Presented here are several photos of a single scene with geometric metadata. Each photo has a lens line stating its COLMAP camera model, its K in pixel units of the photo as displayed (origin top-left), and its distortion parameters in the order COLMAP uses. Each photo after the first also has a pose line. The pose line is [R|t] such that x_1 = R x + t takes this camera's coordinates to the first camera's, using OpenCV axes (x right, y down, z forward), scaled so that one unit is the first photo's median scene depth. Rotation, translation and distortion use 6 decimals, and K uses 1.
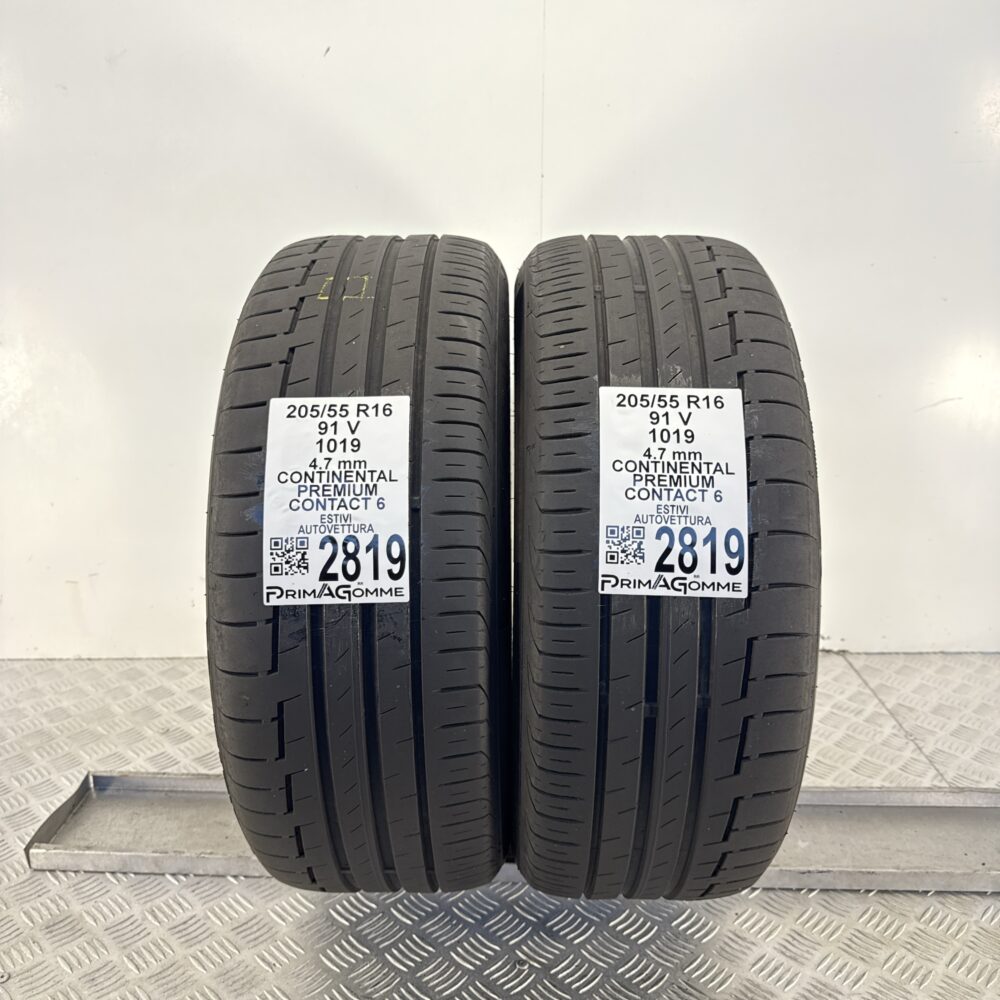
lens RADIAL K [[971.7, 0, 500.0], [0, 971.7, 500.0], [0, 0, 1]] dist [0.148911, -0.450100]
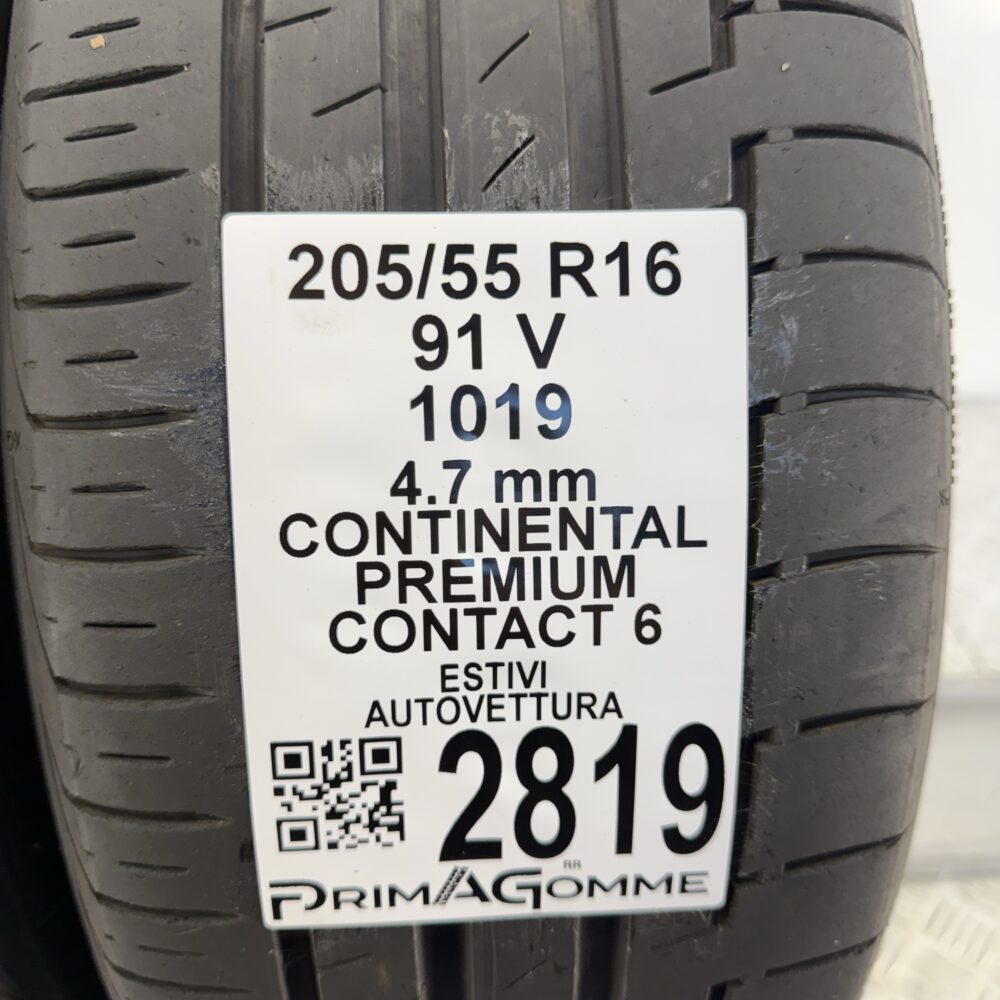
lens RADIAL K [[971.7, 0, 500.0], [0, 971.7, 500.0], [0, 0, 1]] dist [0.148911, -0.450100]
pose [[0.996740, -0.050625, 0.062815, 0.162156], [0.022170, 0.920512, 0.390085, -0.153103], [-0.077571, -0.387420, 0.918634, 0.747425]]
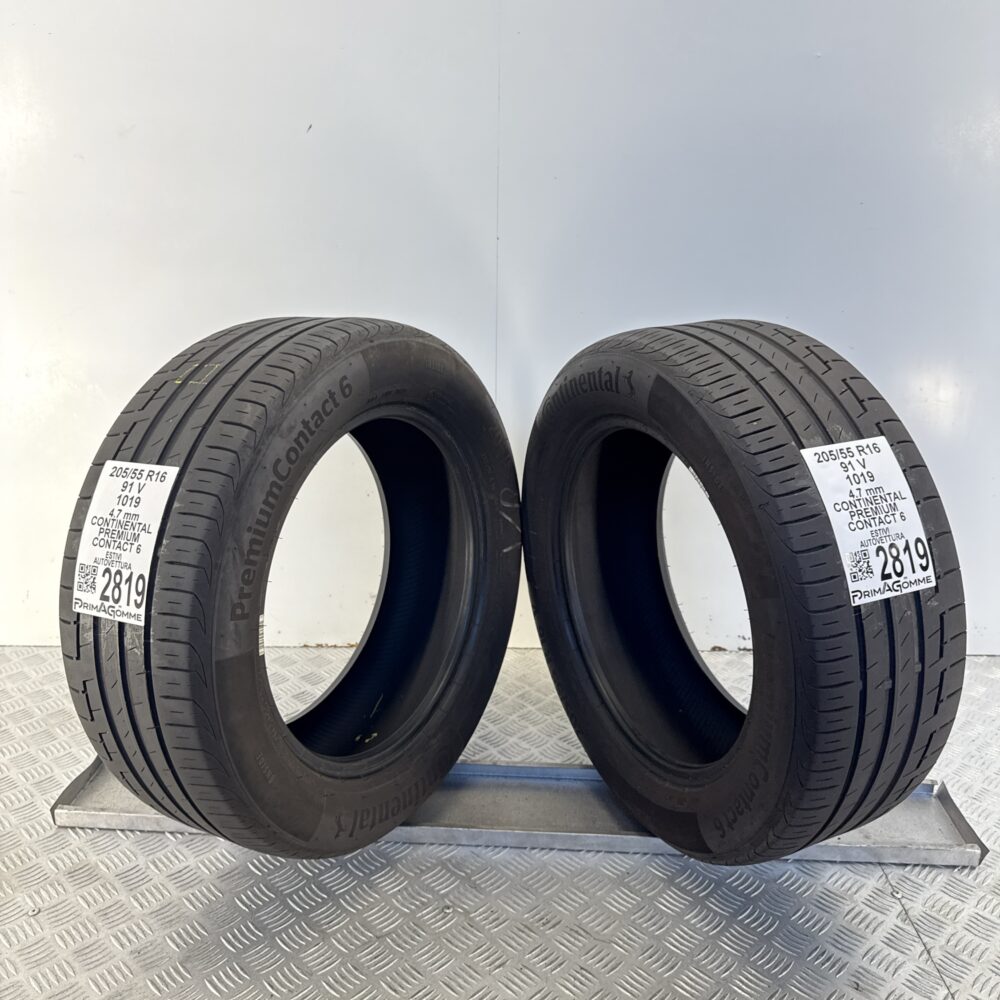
lens RADIAL K [[971.7, 0, 500.0], [0, 971.7, 500.0], [0, 0, 1]] dist [0.148911, -0.450100]
pose [[0.904200, -0.174866, 0.389672, -0.804528], [0.187179, 0.982304, 0.006477, -0.139011], [-0.383909, 0.067082, 0.920931, -0.040340]]
